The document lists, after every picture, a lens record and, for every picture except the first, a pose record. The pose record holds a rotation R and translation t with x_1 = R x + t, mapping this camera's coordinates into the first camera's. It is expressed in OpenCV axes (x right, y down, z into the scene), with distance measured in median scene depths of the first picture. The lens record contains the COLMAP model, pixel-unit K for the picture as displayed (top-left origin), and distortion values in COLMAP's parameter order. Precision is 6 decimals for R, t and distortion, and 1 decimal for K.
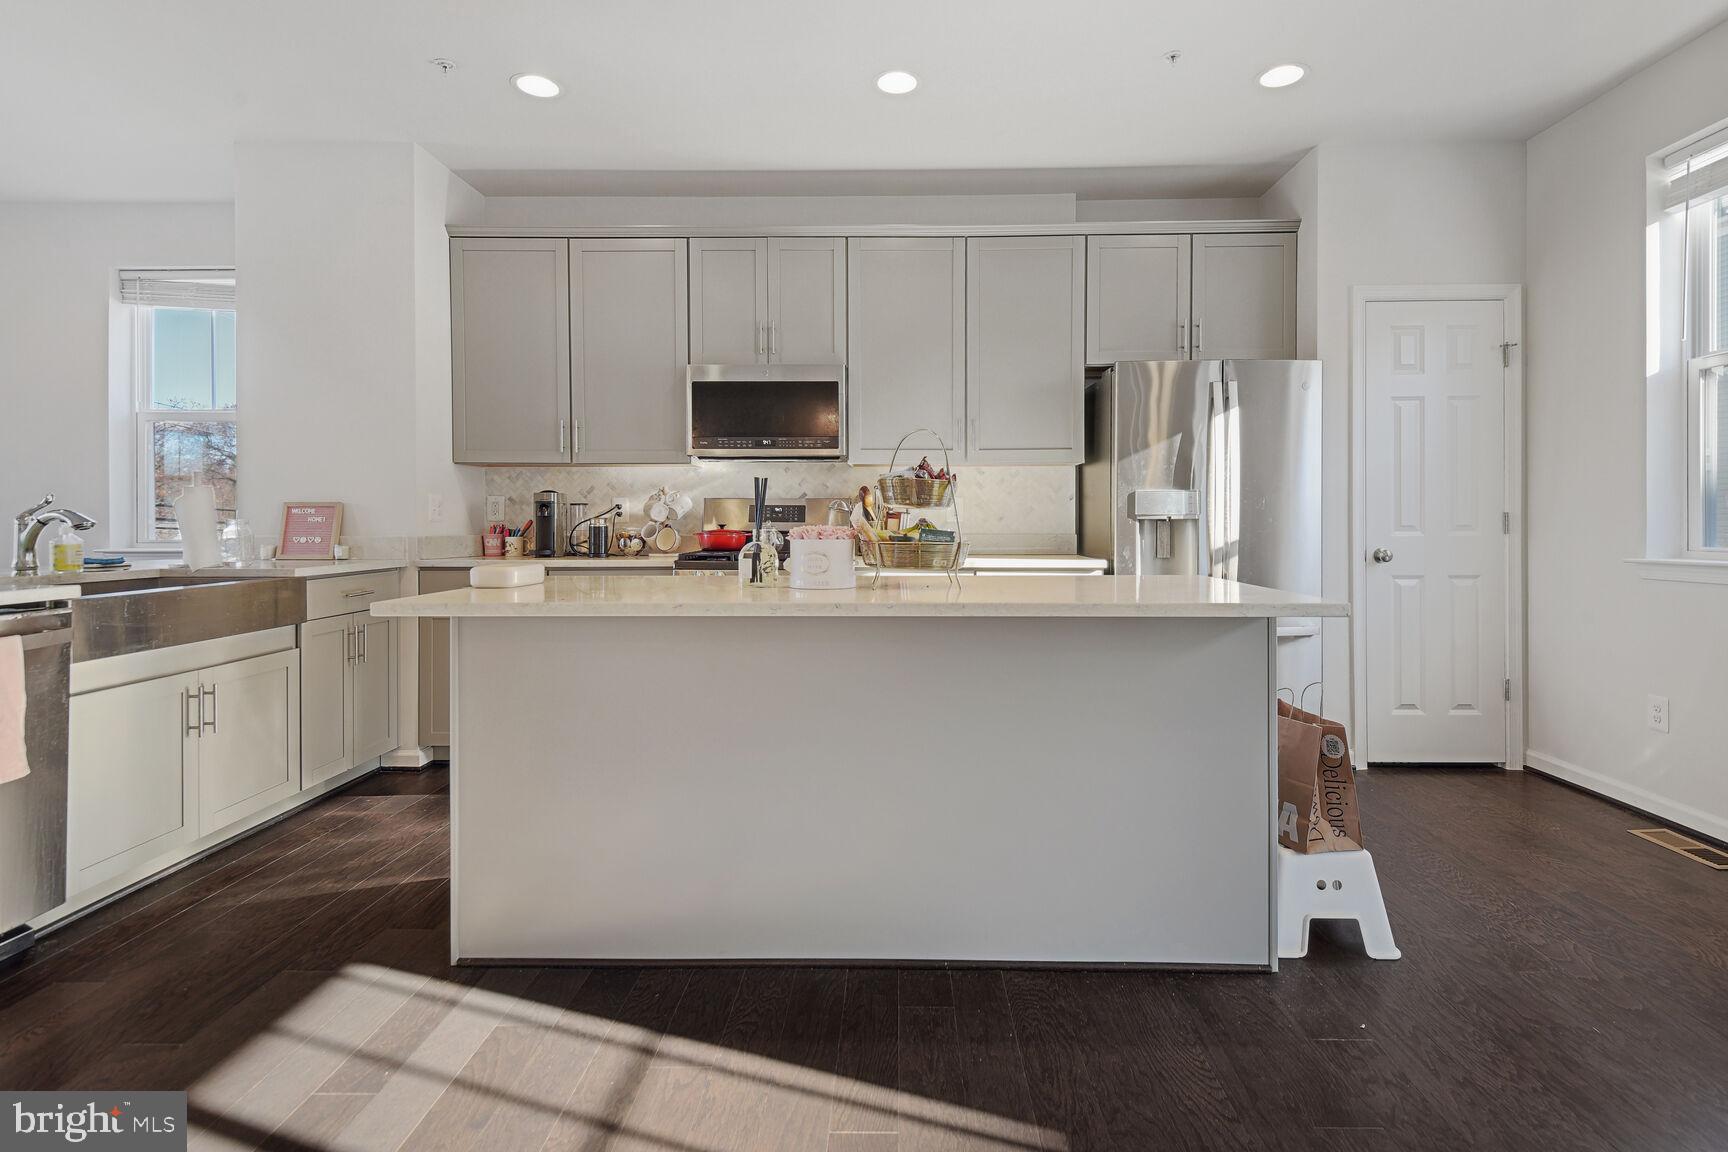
lens RADIAL K [[835.3, 0, 864.1], [0, 835.3, 524.5], [0, 0, 1]] dist [0.021242, -0.000342]
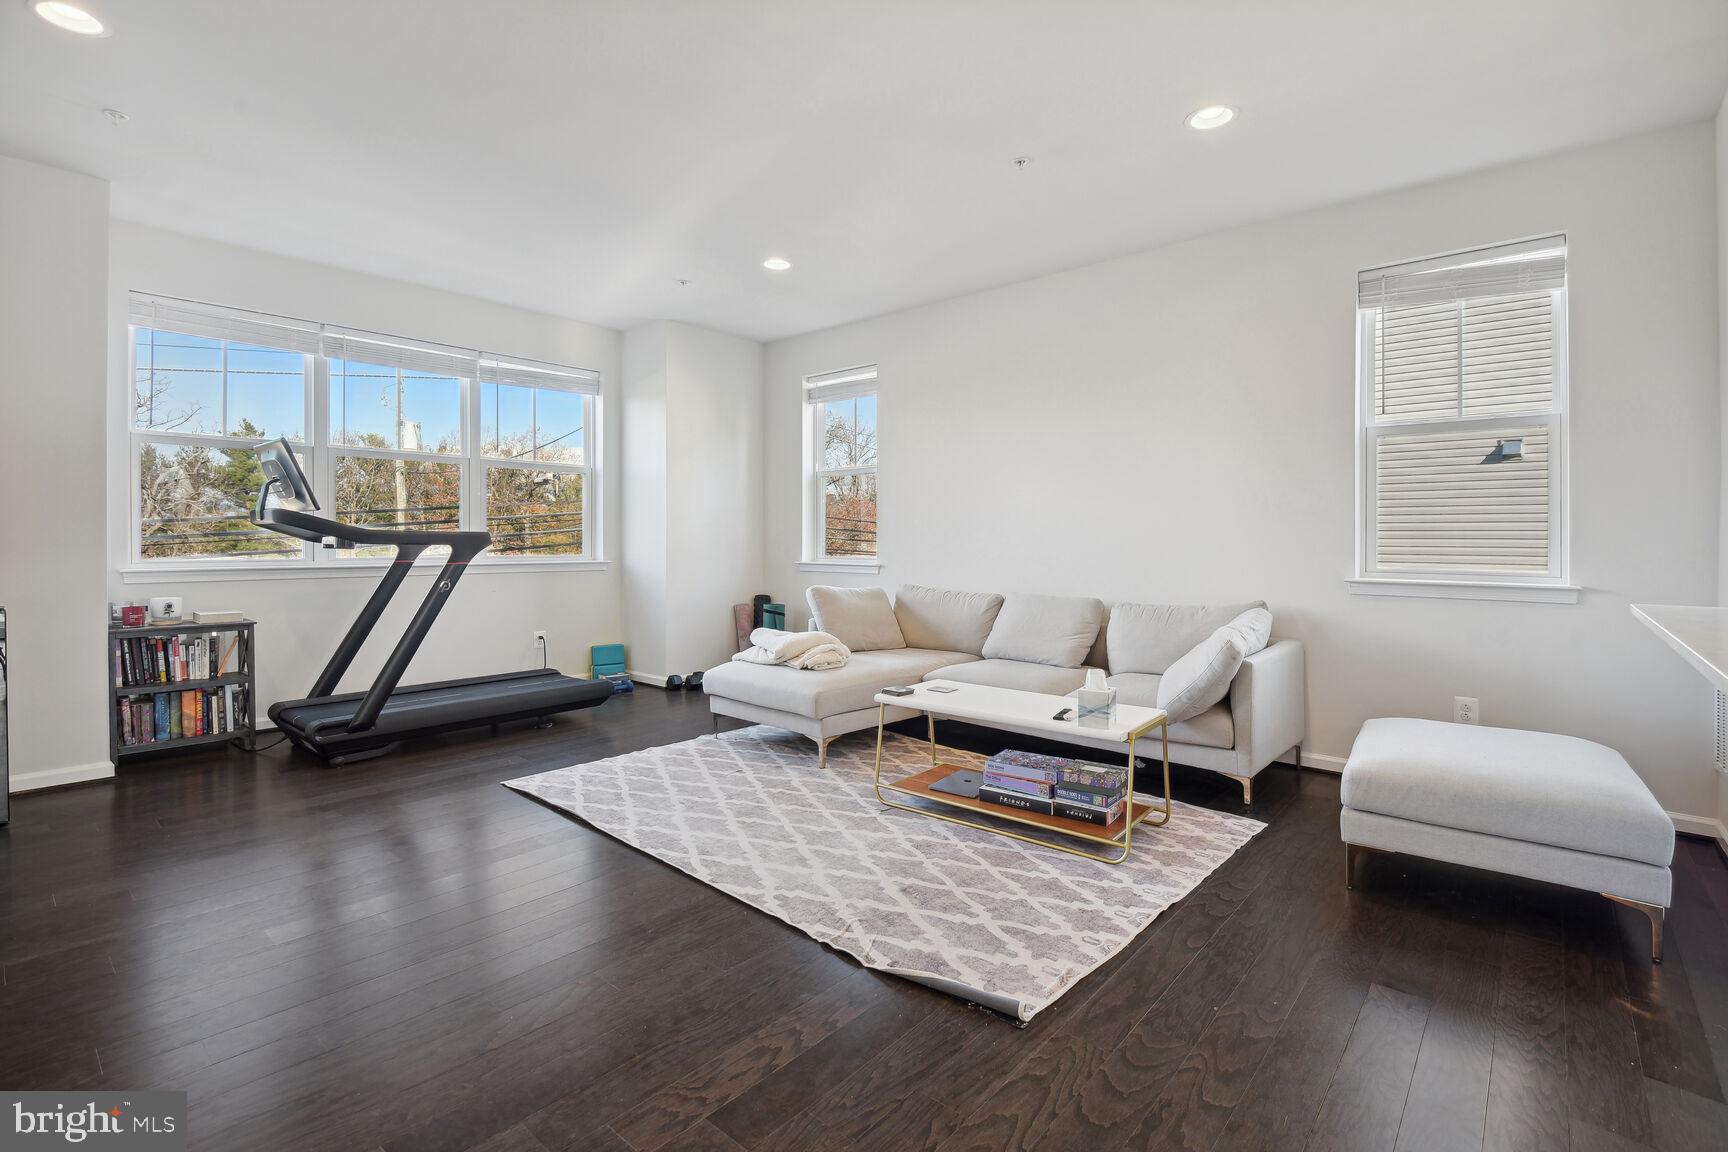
lens RADIAL K [[774.8, 0, 905.4], [0, 774.8, 554.0], [0, 0, 1]] dist [0.022572, -0.000236]
pose [[0.787783, 0.016898, -0.615721, -0.804094], [-0.008897, 0.999832, 0.016056, -0.011724], [0.615888, -0.007170, 0.787801, 0.056451]]
